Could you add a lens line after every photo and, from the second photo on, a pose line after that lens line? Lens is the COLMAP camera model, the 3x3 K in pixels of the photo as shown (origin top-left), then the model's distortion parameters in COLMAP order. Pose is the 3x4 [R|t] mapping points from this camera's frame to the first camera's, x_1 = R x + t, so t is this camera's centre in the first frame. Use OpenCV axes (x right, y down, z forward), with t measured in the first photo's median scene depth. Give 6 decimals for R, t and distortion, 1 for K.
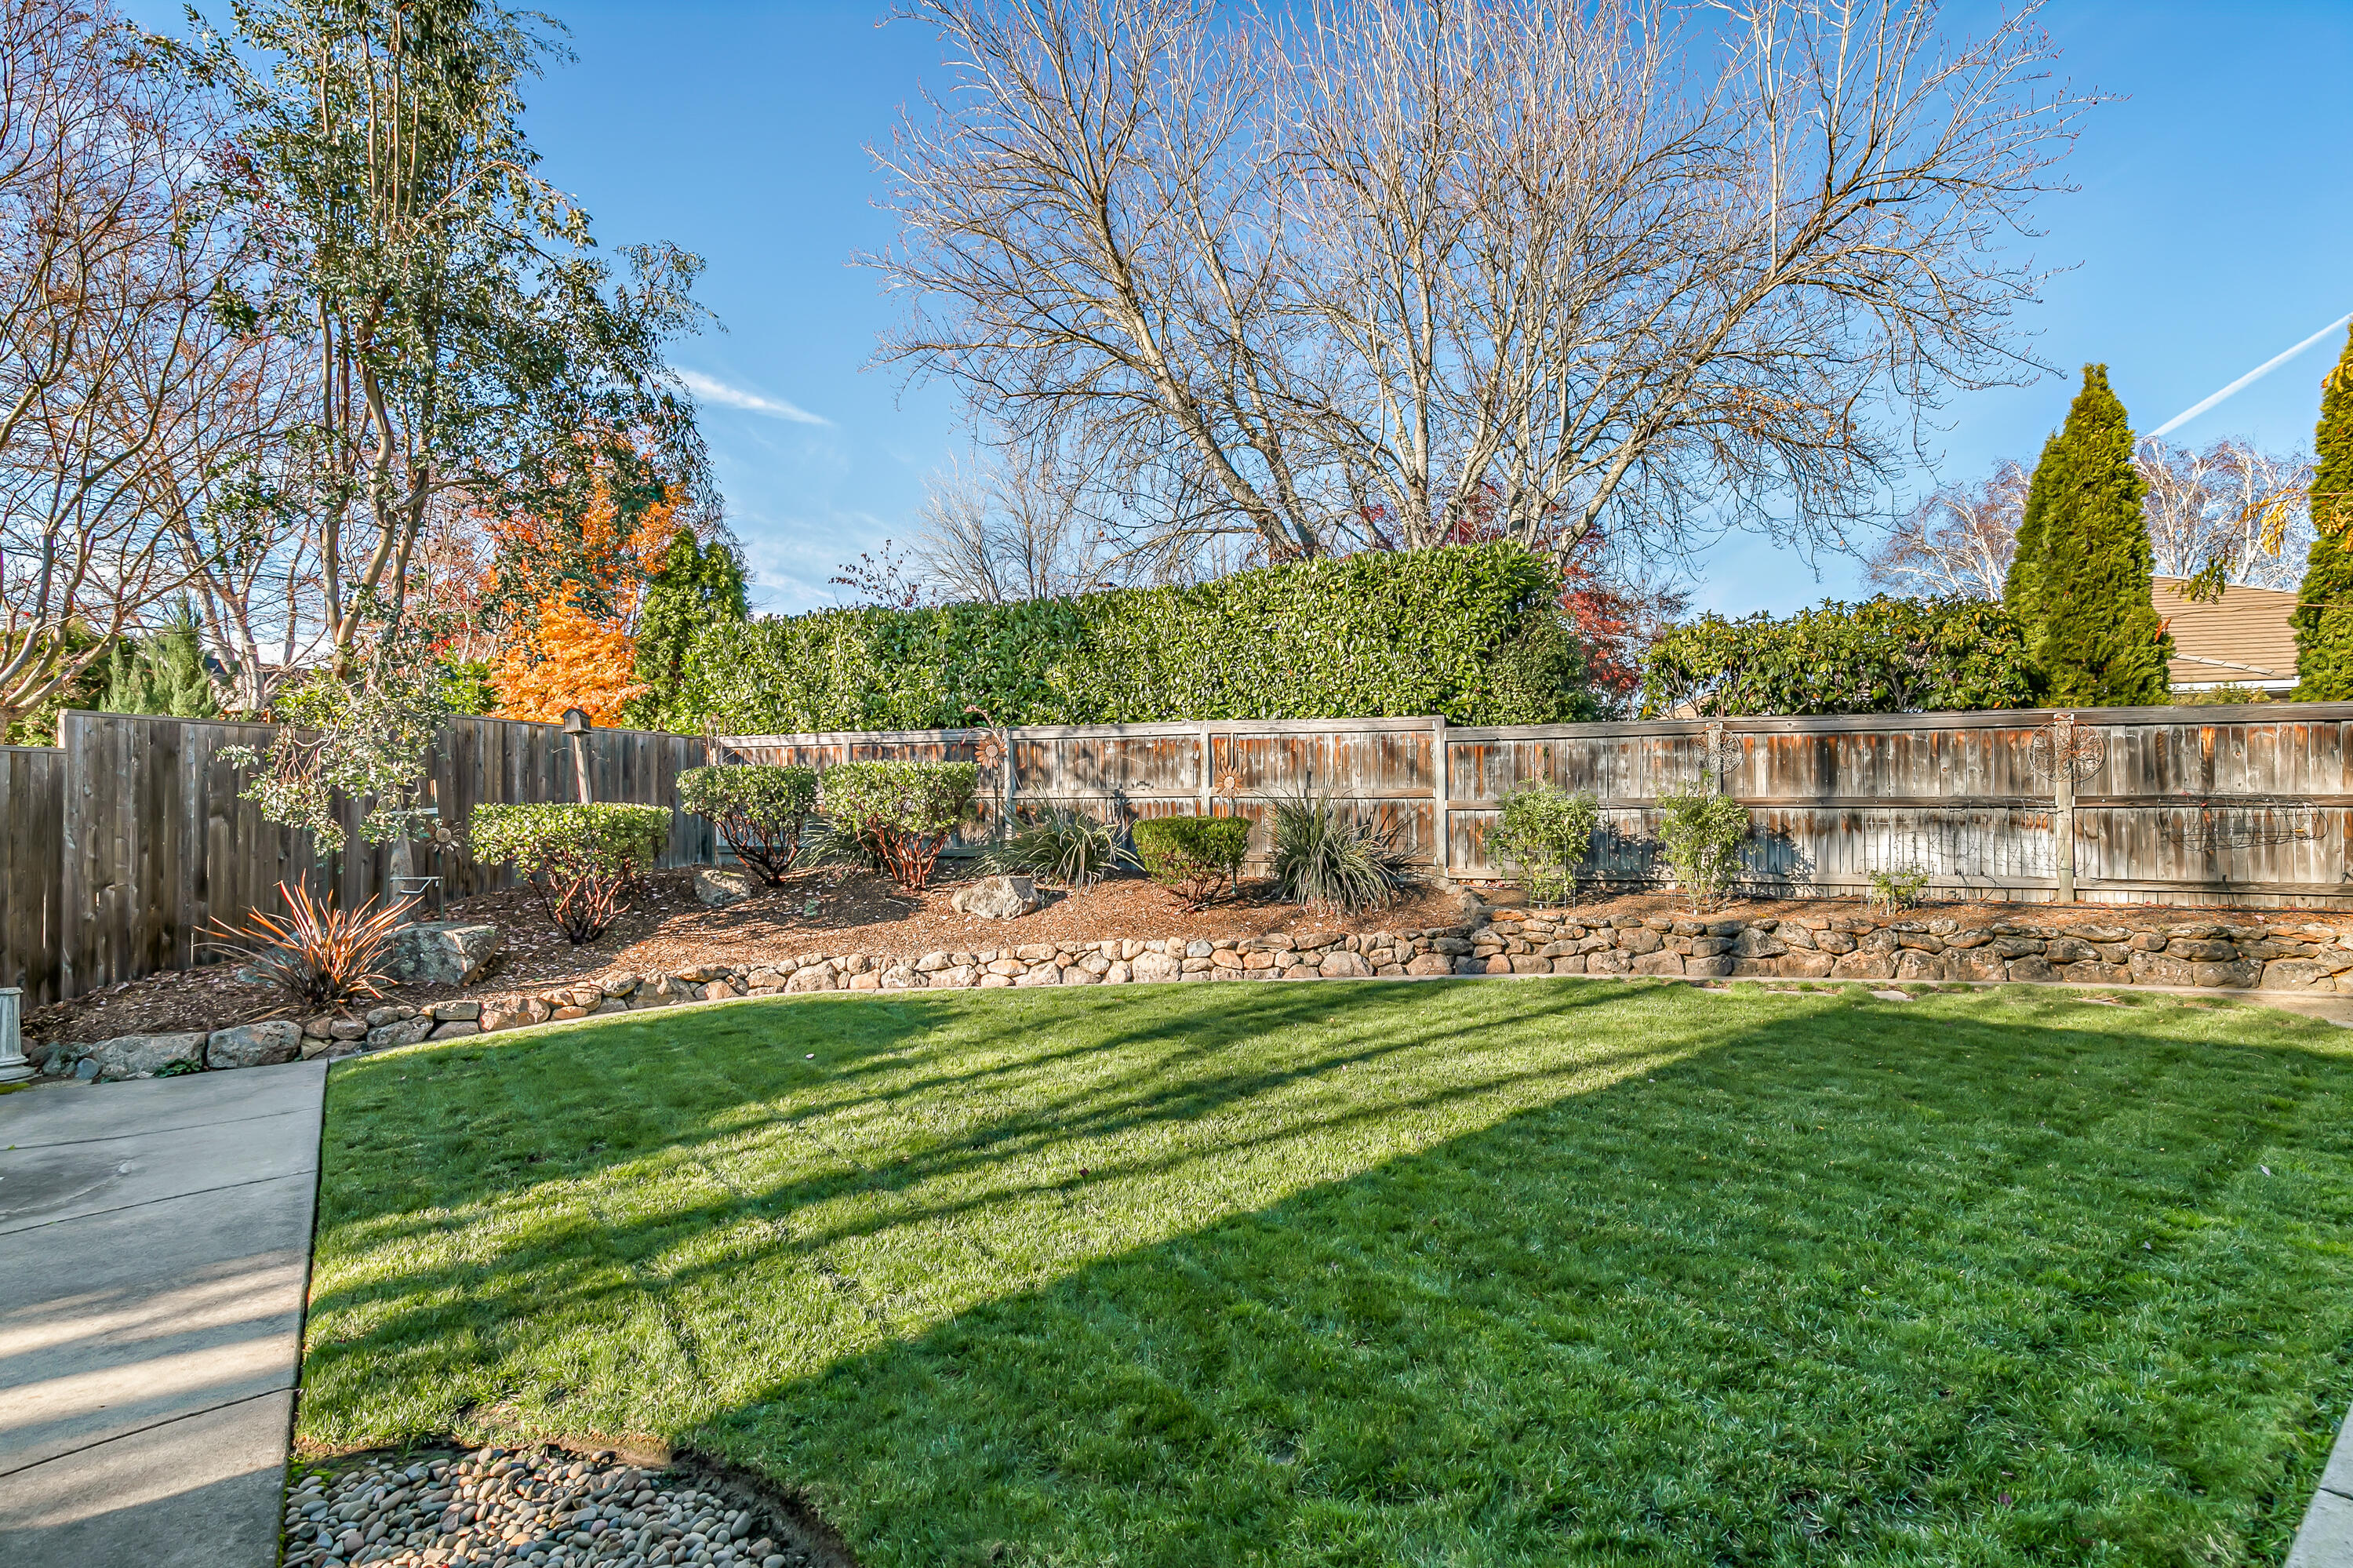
lens RADIAL K [[1073.1, 0, 1176.4], [0, 1073.1, 781.4], [0, 0, 1]] dist [0.009216, -0.000440]
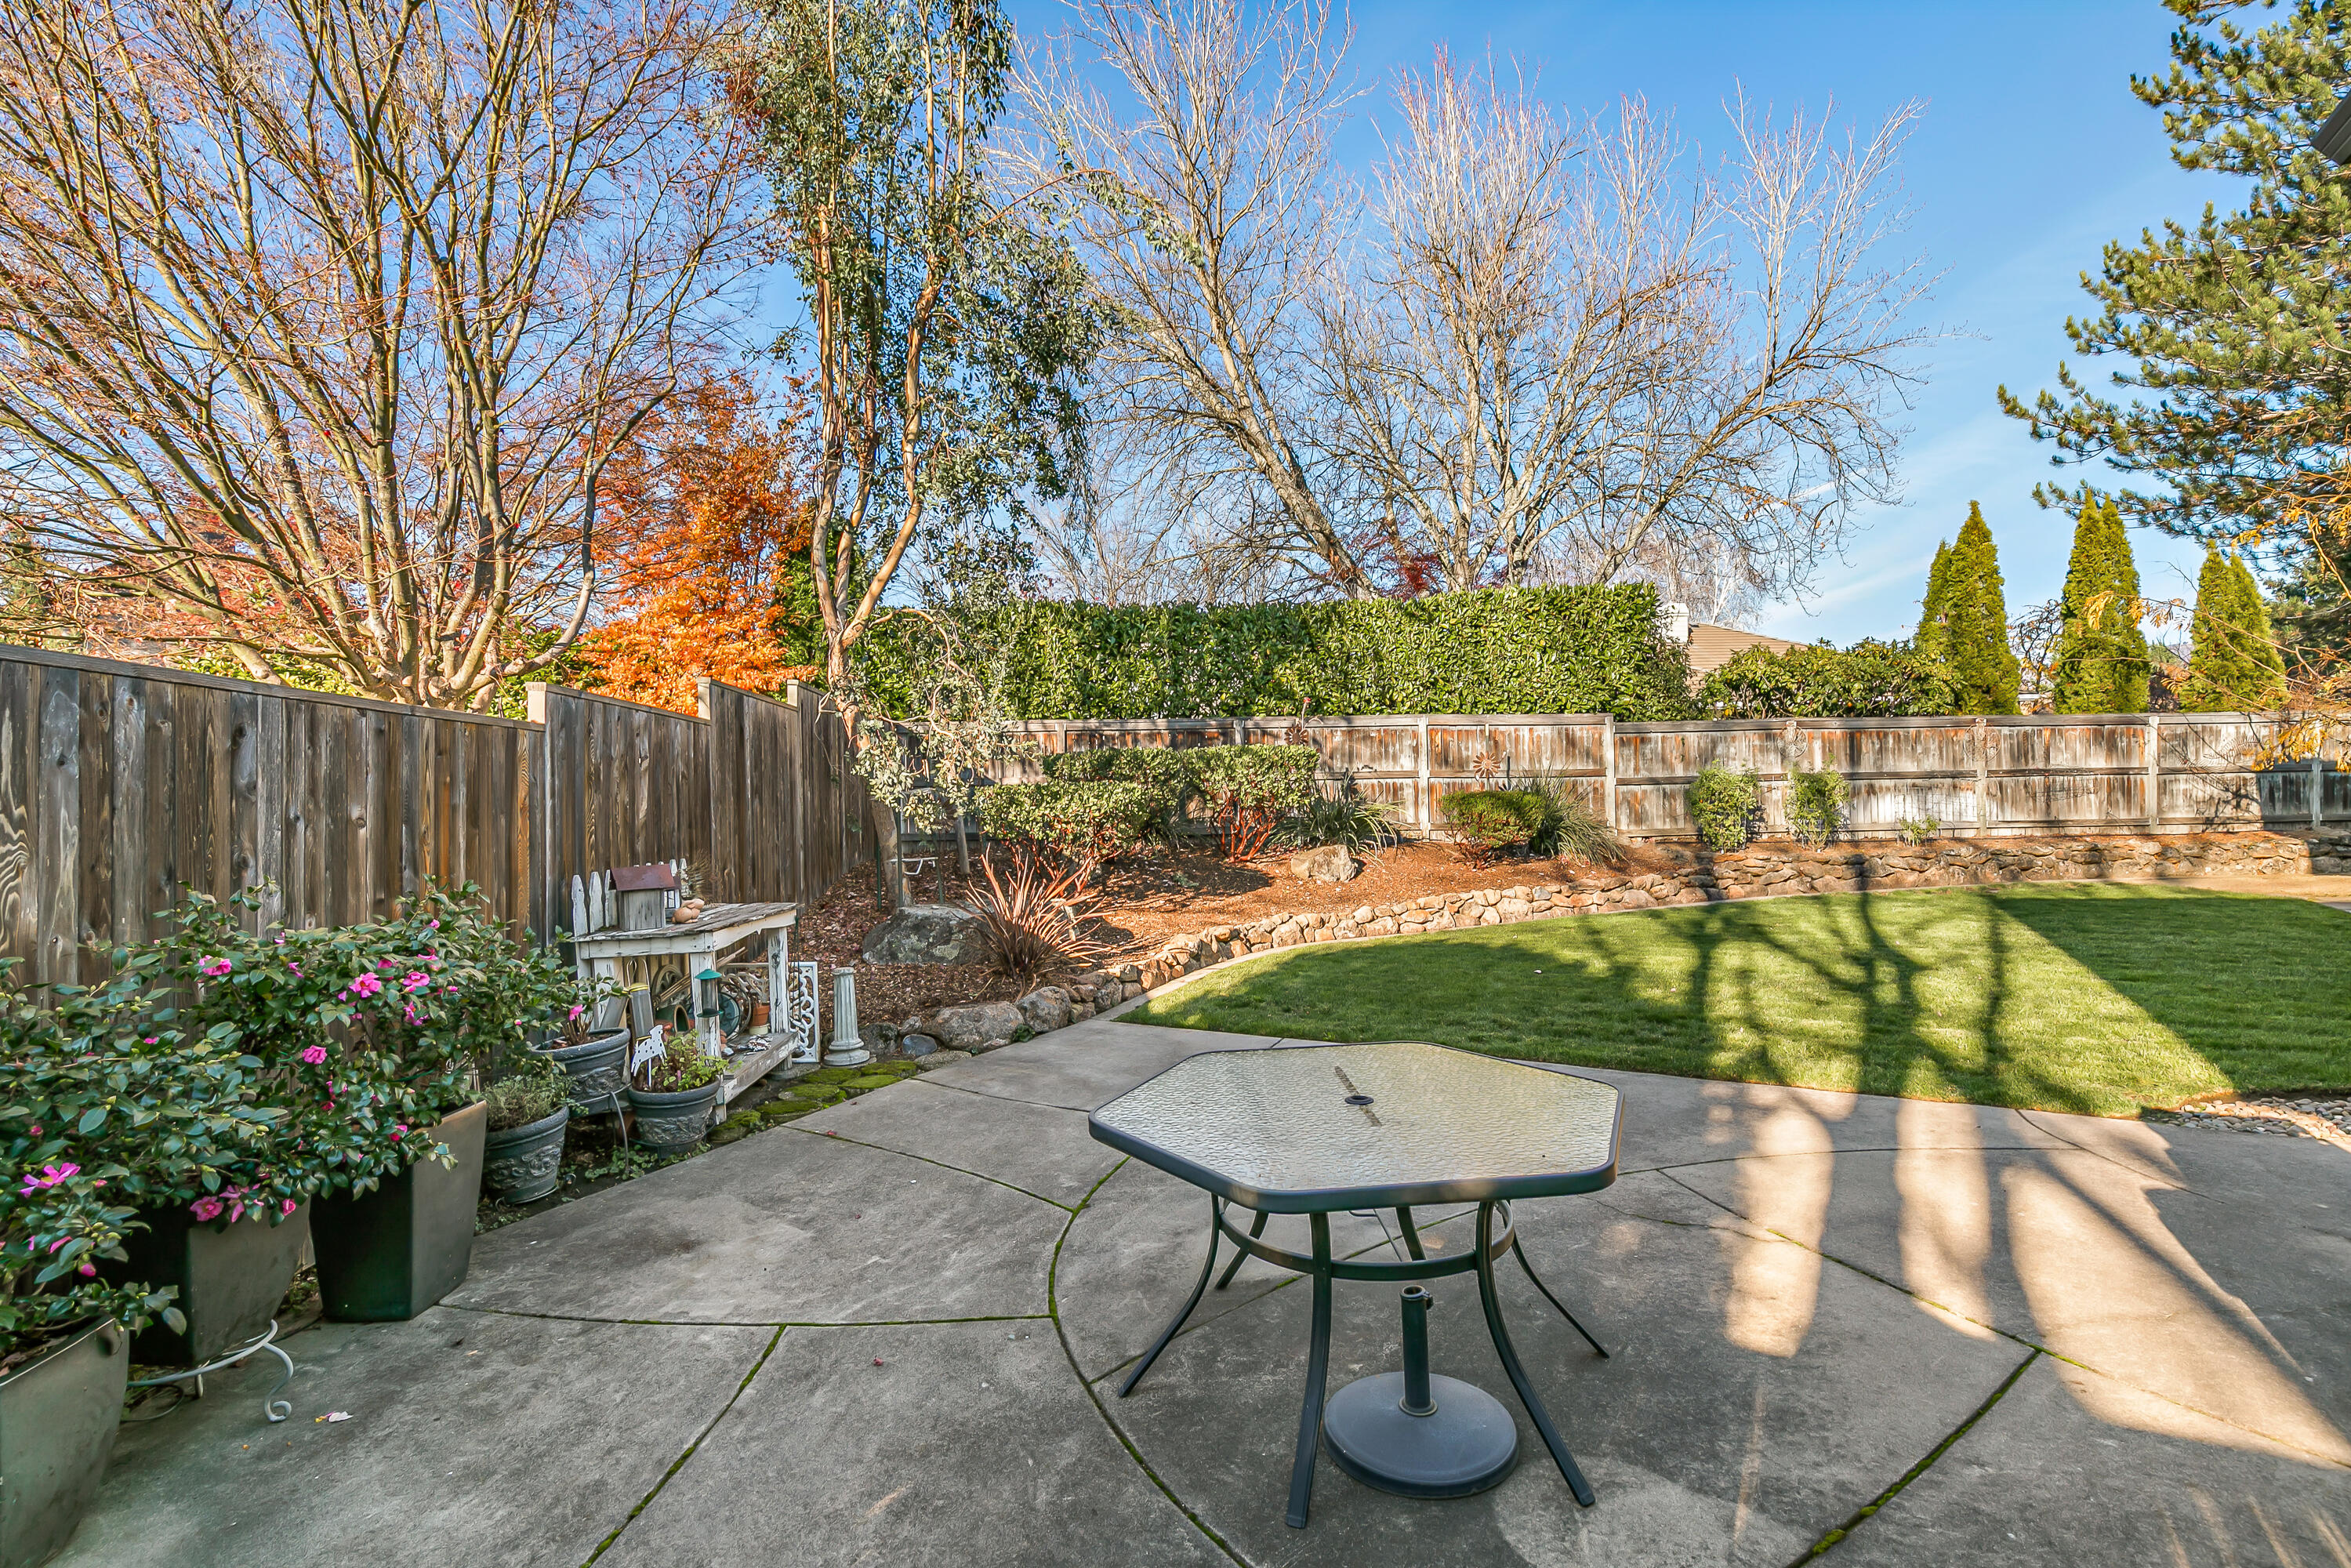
lens RADIAL K [[1072.2, 0, 1177.0], [0, 1072.2, 782.1], [0, 0, 1]] dist [0.009216, -0.000440]
pose [[0.919096, -0.009132, 0.393929, -0.763759], [0.006882, 0.999951, 0.007124, 0.009892], [-0.393975, -0.003836, 0.919113, -0.002692]]
